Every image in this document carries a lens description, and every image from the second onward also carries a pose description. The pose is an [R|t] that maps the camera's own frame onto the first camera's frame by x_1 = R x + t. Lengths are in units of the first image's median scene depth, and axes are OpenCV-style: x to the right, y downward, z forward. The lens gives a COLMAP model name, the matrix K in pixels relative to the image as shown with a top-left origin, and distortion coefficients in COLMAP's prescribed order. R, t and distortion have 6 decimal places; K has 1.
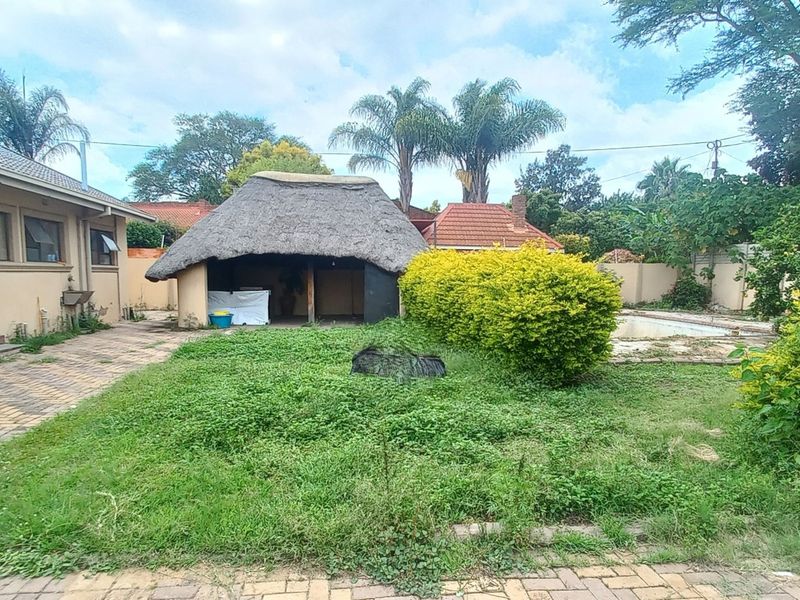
lens RADIAL K [[503.7, 0, 400.3], [0, 503.7, 317.5], [0, 0, 1]] dist [-0.003307, -0.002675]
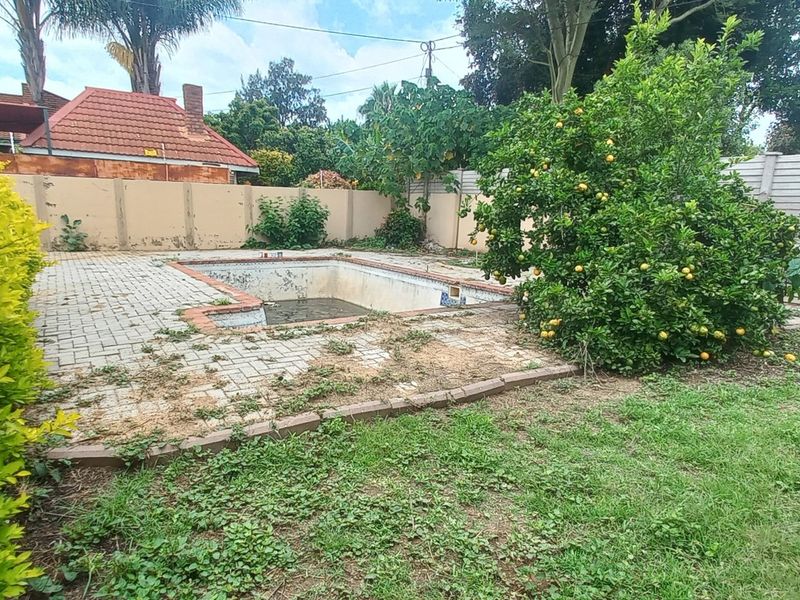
lens RADIAL K [[490.0, 0, 400.0], [0, 490.0, 300.0], [0, 0, 1]] dist [-0.005416, -0.002858]
pose [[0.877216, -0.067953, 0.475262, 0.149843], [0.014244, 0.993181, 0.115713, -0.020385], [-0.479884, -0.094736, 0.872202, 0.242006]]
